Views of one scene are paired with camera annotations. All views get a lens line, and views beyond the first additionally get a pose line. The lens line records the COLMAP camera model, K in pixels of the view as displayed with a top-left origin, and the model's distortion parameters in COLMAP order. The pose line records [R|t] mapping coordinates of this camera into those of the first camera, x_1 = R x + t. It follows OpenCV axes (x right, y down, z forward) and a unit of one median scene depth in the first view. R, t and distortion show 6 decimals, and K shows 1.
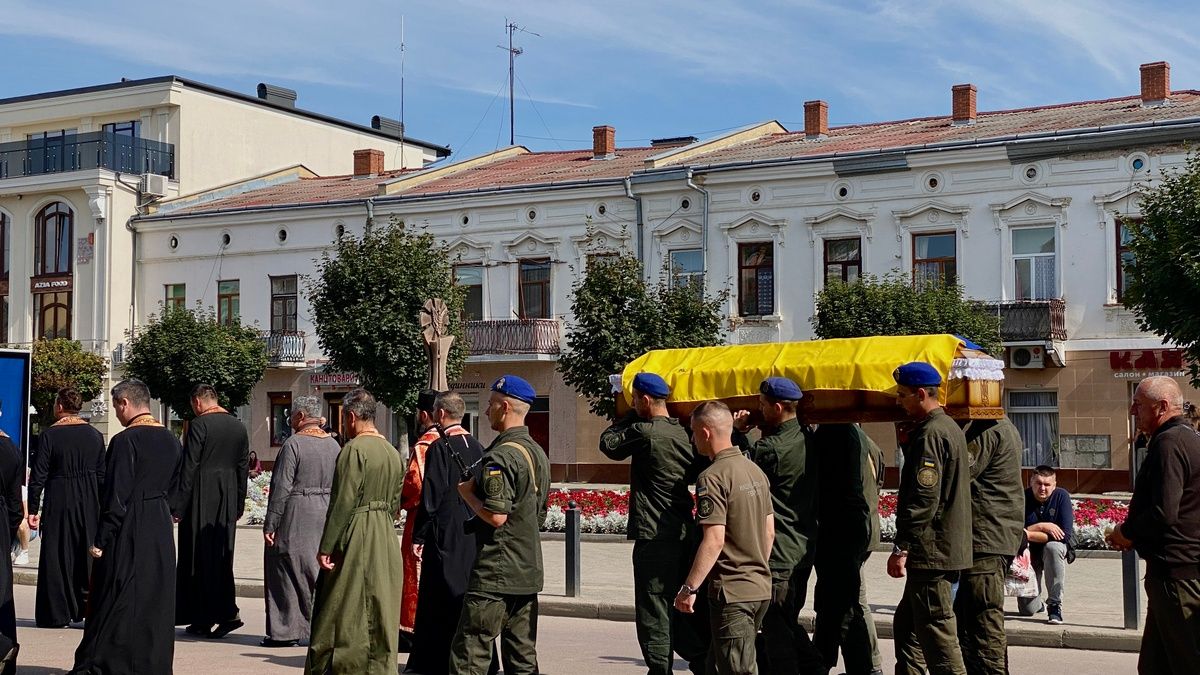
lens RADIAL K [[1728.9, 0, 600.0], [0, 1728.9, 337.5], [0, 0, 1]] dist [-0.009854, -0.062489]
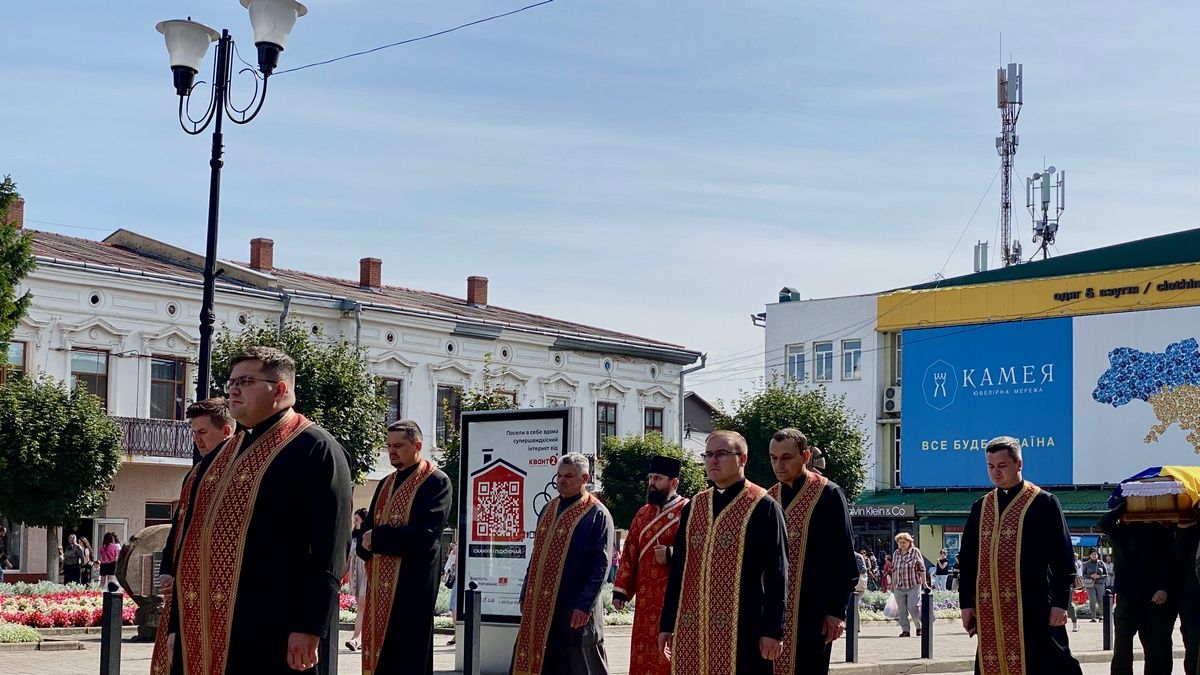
lens RADIAL K [[1823.2, 0, 599.4], [0, 1823.2, 329.7], [0, 0, 1]] dist [0.148927, -0.244687]
pose [[0.152509, 0.123241, 0.980588, -1.113073], [-0.067845, 0.991159, -0.114017, 0.043373], [-0.985971, -0.049139, 0.159522, 0.691319]]
